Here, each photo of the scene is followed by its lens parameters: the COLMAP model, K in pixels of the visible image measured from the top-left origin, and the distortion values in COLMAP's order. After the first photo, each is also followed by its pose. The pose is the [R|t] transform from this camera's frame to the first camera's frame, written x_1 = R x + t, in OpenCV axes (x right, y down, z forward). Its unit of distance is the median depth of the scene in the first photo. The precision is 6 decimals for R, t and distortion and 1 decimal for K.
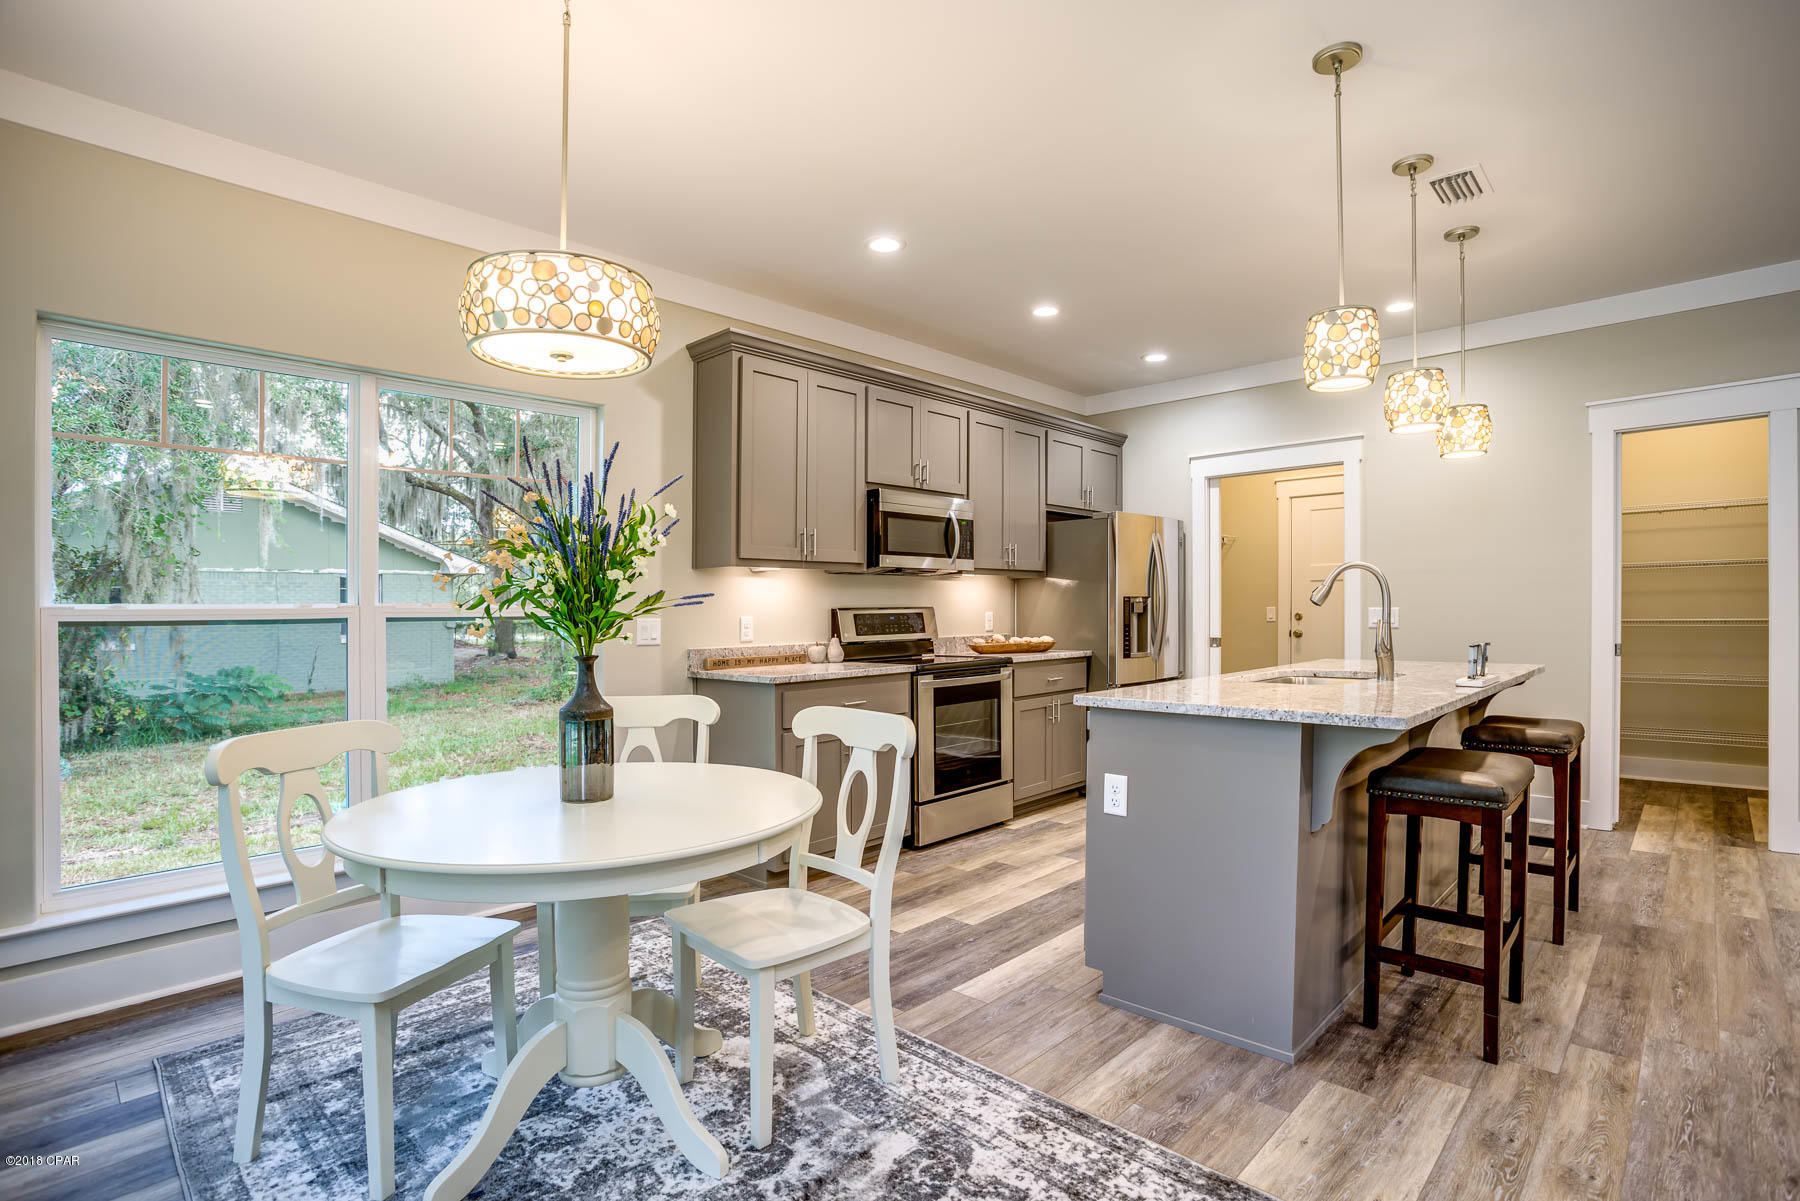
lens RADIAL K [[862.6, 0, 889.6], [0, 862.6, 625.7], [0, 0, 1]] dist [-0.036386, 0.005577]
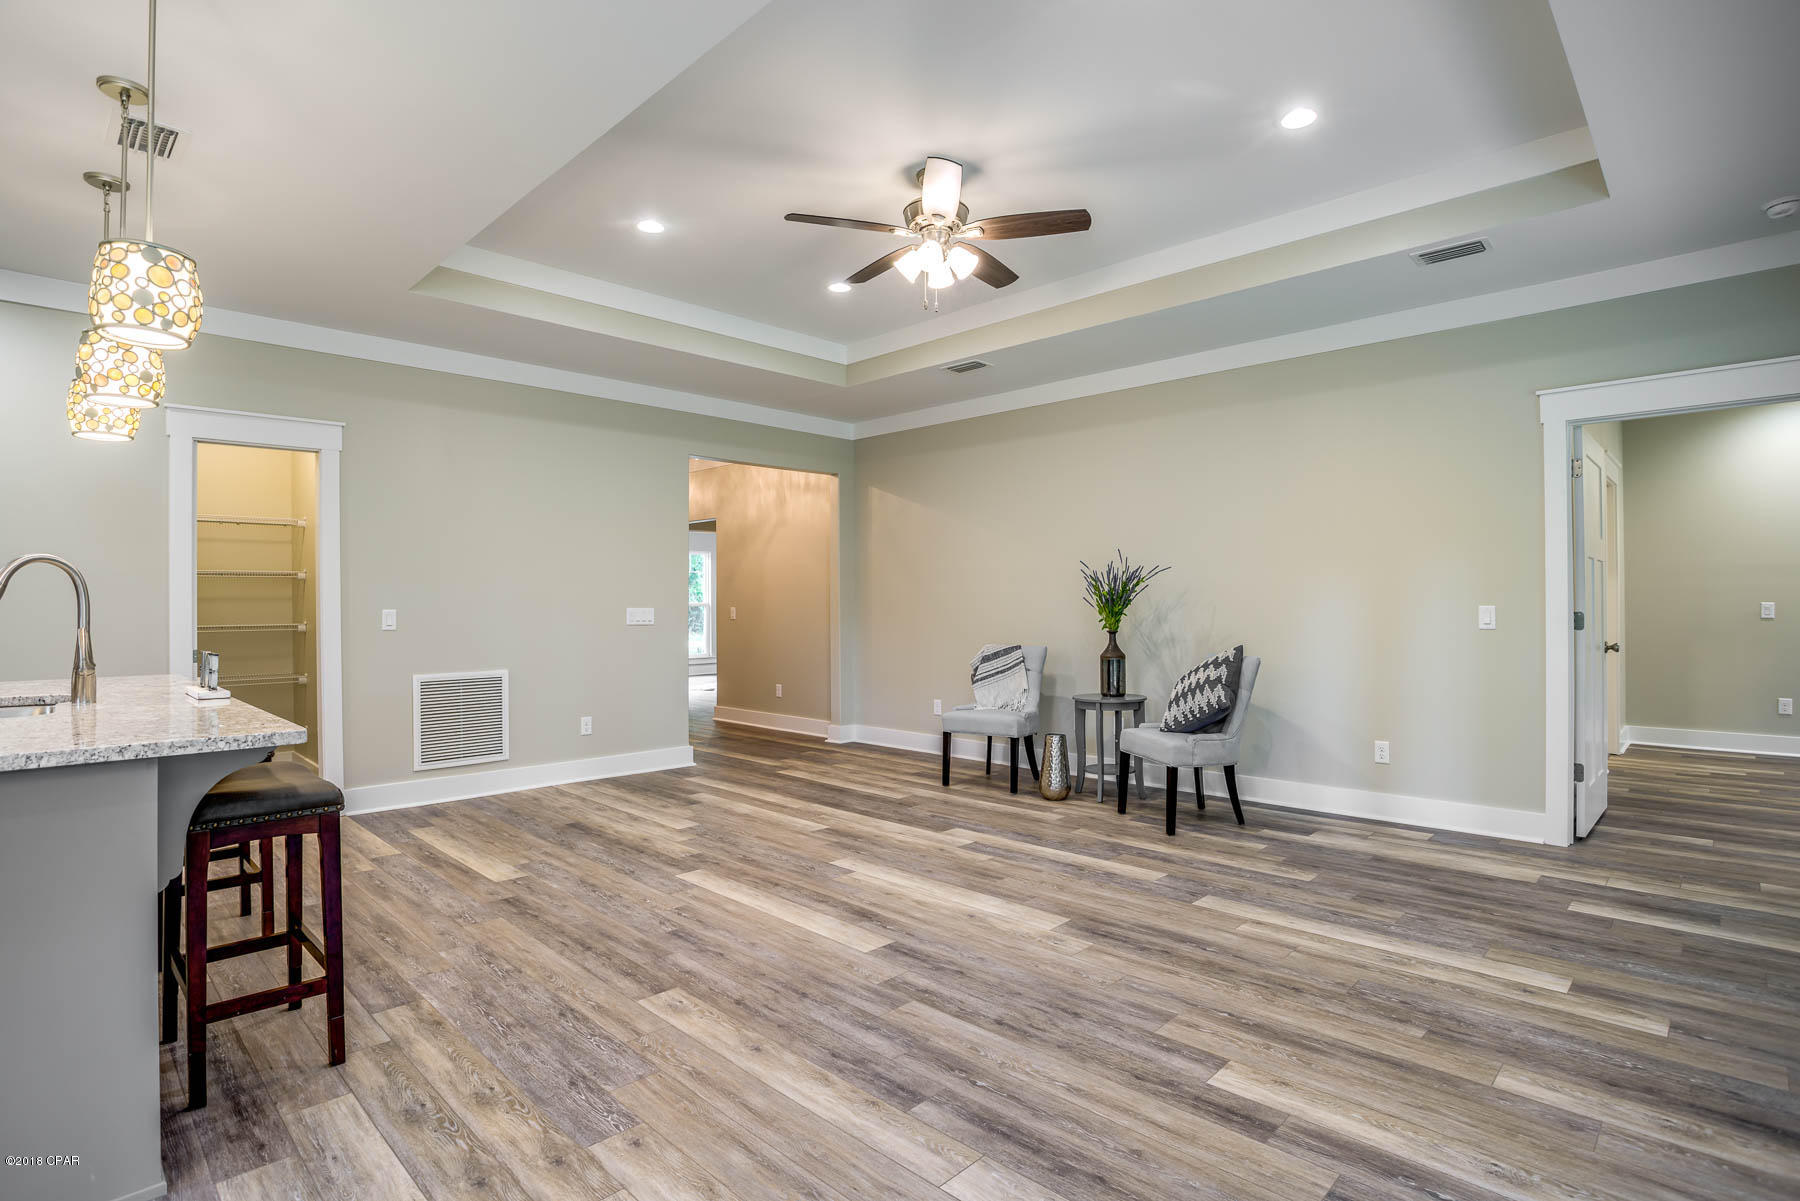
lens RADIAL K [[902.4, 0, 907.4], [0, 902.4, 608.6], [0, 0, 1]] dist [-0.047949, 0.014952]
pose [[-0.008766, 0.013031, 0.999877, -0.170086], [0.019387, 0.999729, -0.012859, 0.000277], [-0.999774, 0.019272, -0.009016, 0.155893]]
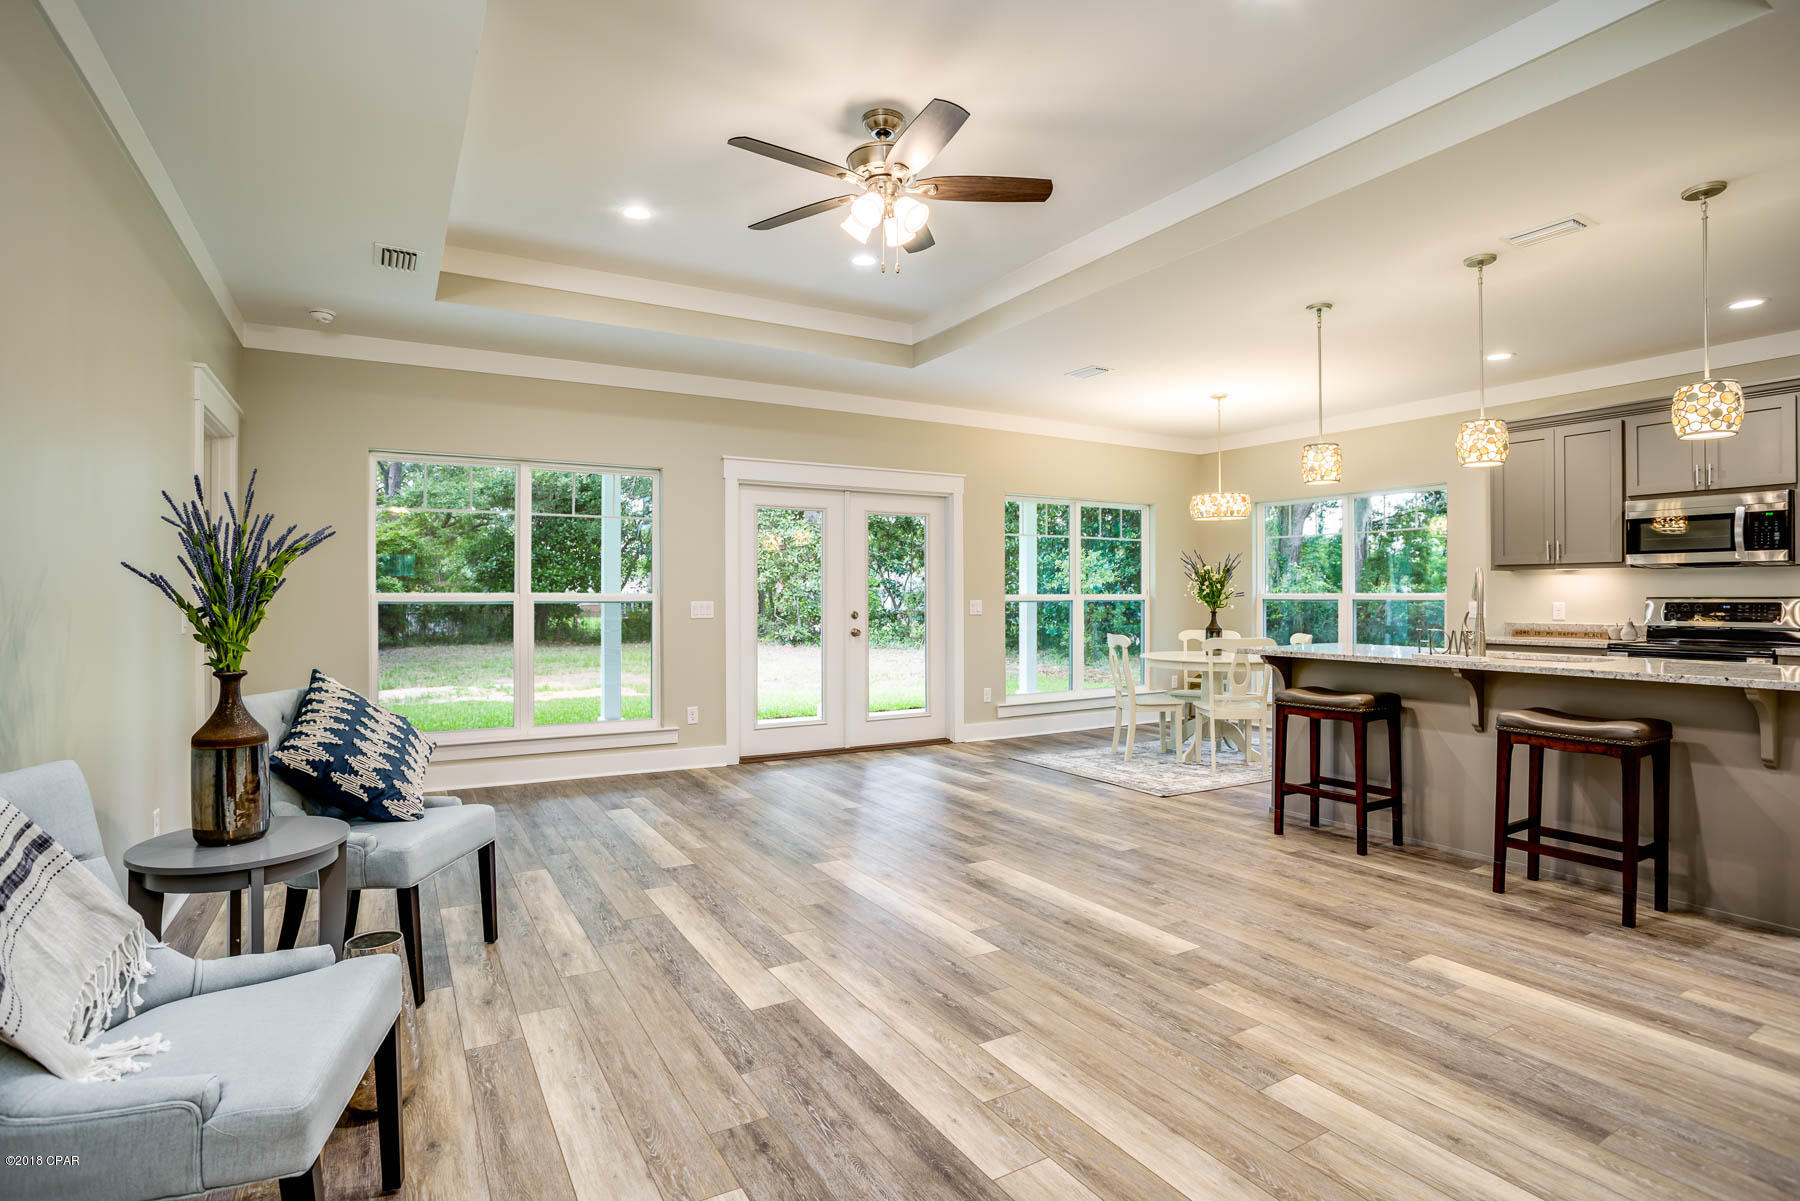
lens RADIAL K [[891.8, 0, 928.5], [0, 891.8, 616.3], [0, 0, 1]] dist [-0.038771, 0.007659]
pose [[-0.231033, 0.033944, -0.972354, 1.452129], [-0.012679, 0.999201, 0.037894, -0.029723], [0.972863, 0.021084, -0.230418, 0.333743]]
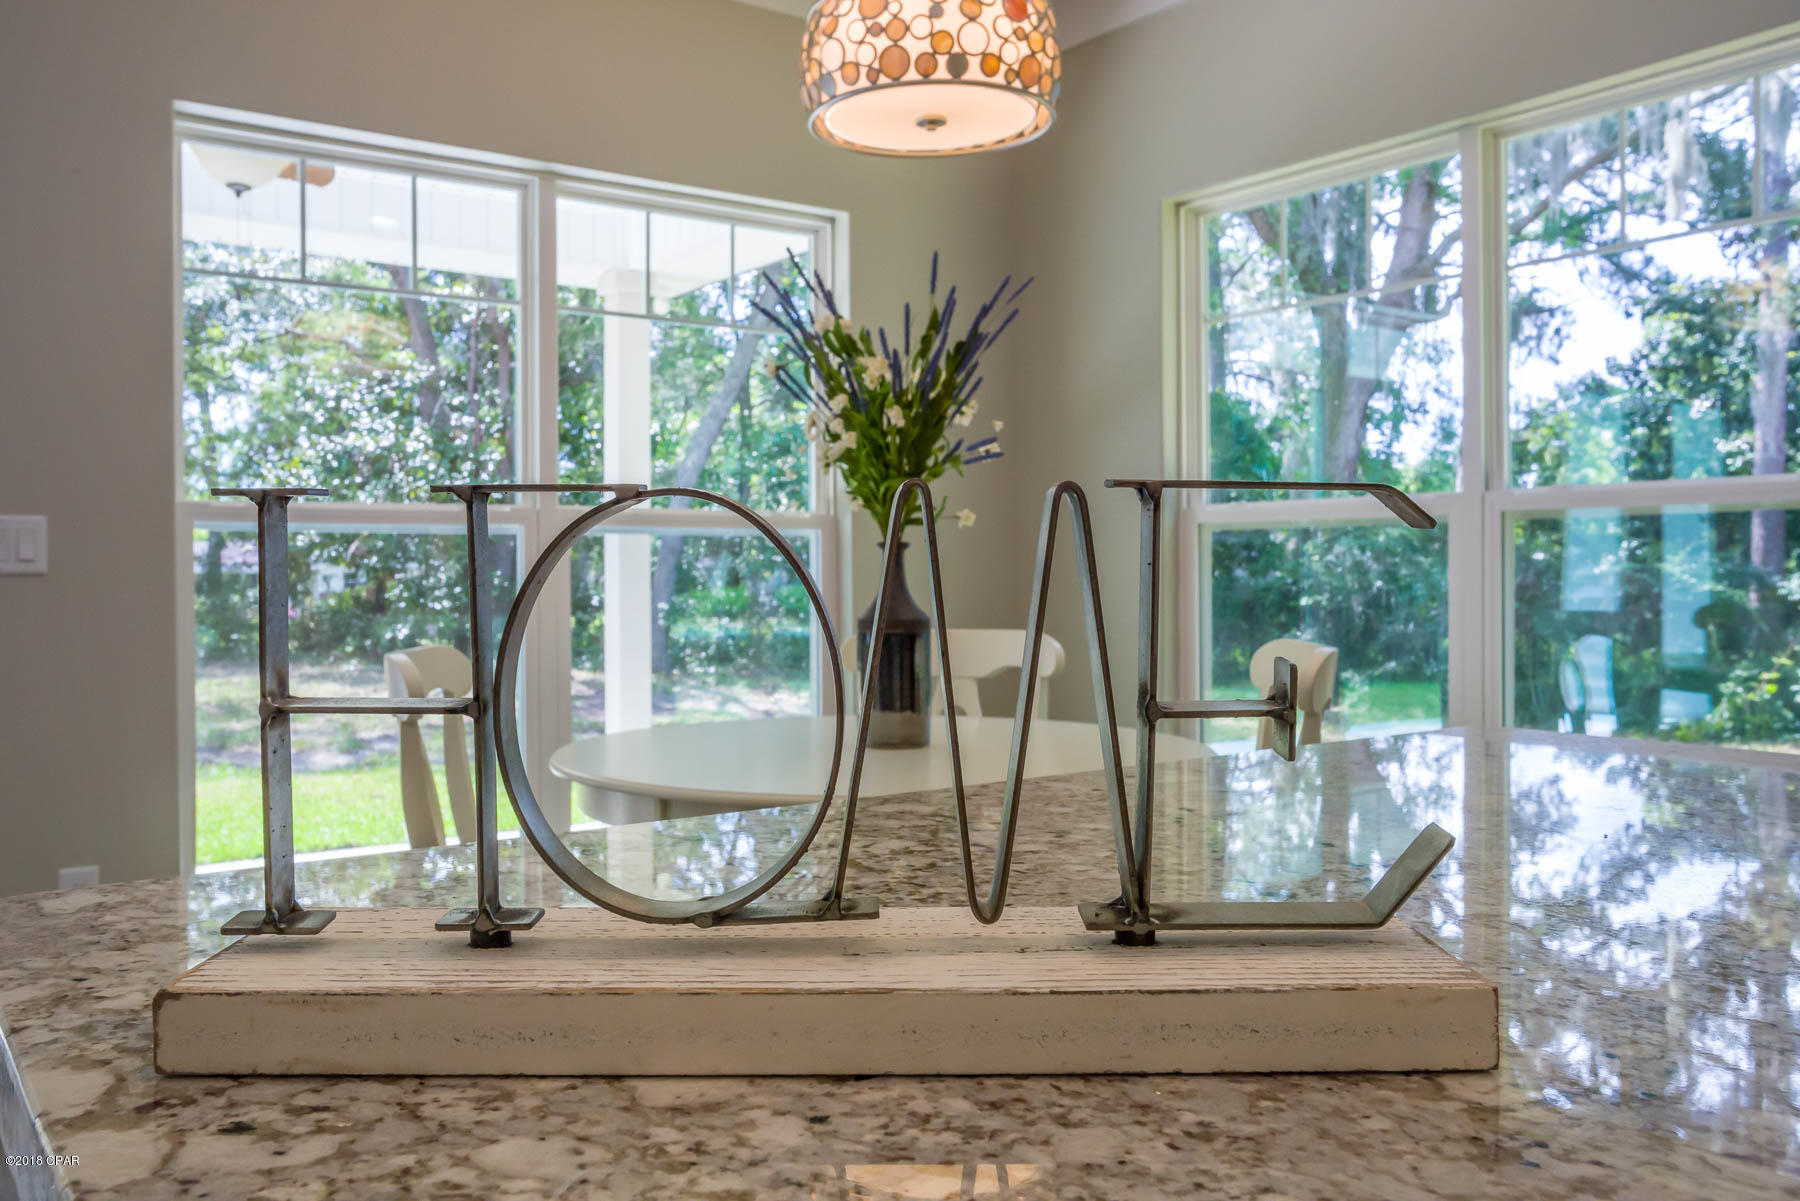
lens RADIAL K [[1468.5, 0, 898.5], [0, 1468.5, 588.7], [0, 0, 1]] dist [-0.004880, 0.006907]
pose [[-0.142580, 0.020627, -0.989568, 0.389748], [-0.002142, 0.999774, 0.021148, 0.020596], [0.989781, 0.005135, -0.142503, 0.540522]]
